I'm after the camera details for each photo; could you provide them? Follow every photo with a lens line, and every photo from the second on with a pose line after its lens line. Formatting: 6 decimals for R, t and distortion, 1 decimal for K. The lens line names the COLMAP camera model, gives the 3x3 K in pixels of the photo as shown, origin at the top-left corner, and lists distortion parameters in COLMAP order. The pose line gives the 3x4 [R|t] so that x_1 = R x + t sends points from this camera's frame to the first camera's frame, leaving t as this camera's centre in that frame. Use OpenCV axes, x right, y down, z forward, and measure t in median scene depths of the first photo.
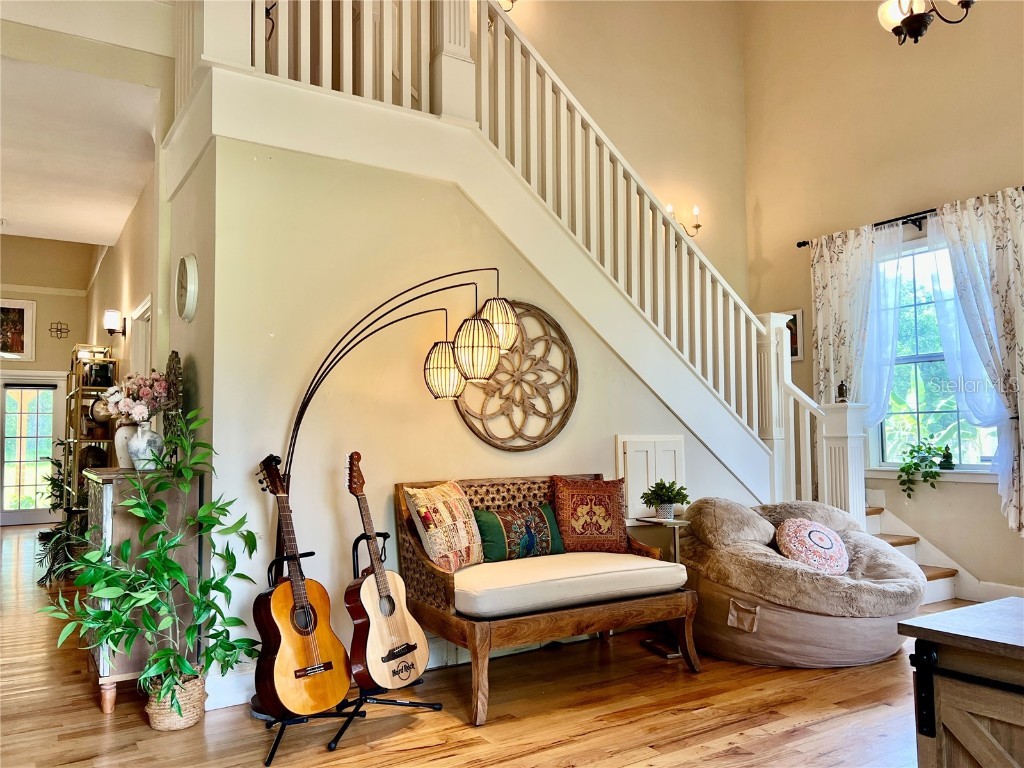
lens RADIAL K [[782.7, 0, 510.2], [0, 782.7, 383.9], [0, 0, 1]] dist [0.049742, -0.001360]
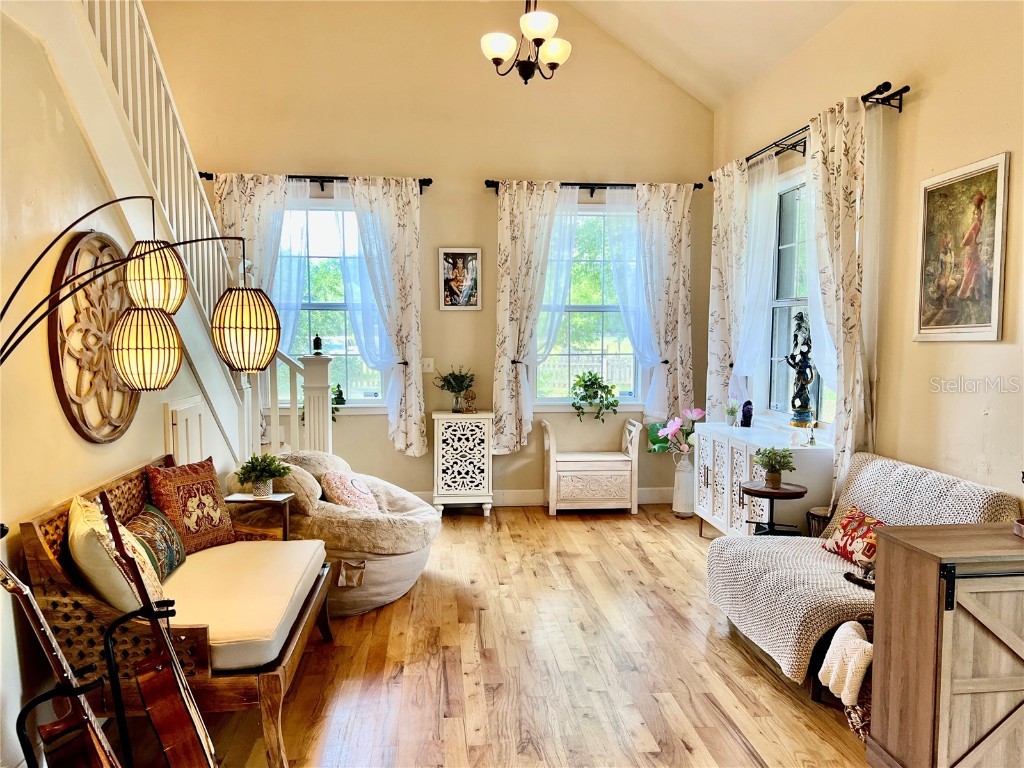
lens RADIAL K [[782.7, 0, 508.5], [0, 782.7, 387.6], [0, 0, 1]] dist [0.049742, -0.001360]
pose [[0.465403, -0.059990, 0.883064, -0.514527], [-0.062657, 0.992964, 0.100478, -0.070333], [-0.882878, -0.102093, 0.458370, 0.355779]]
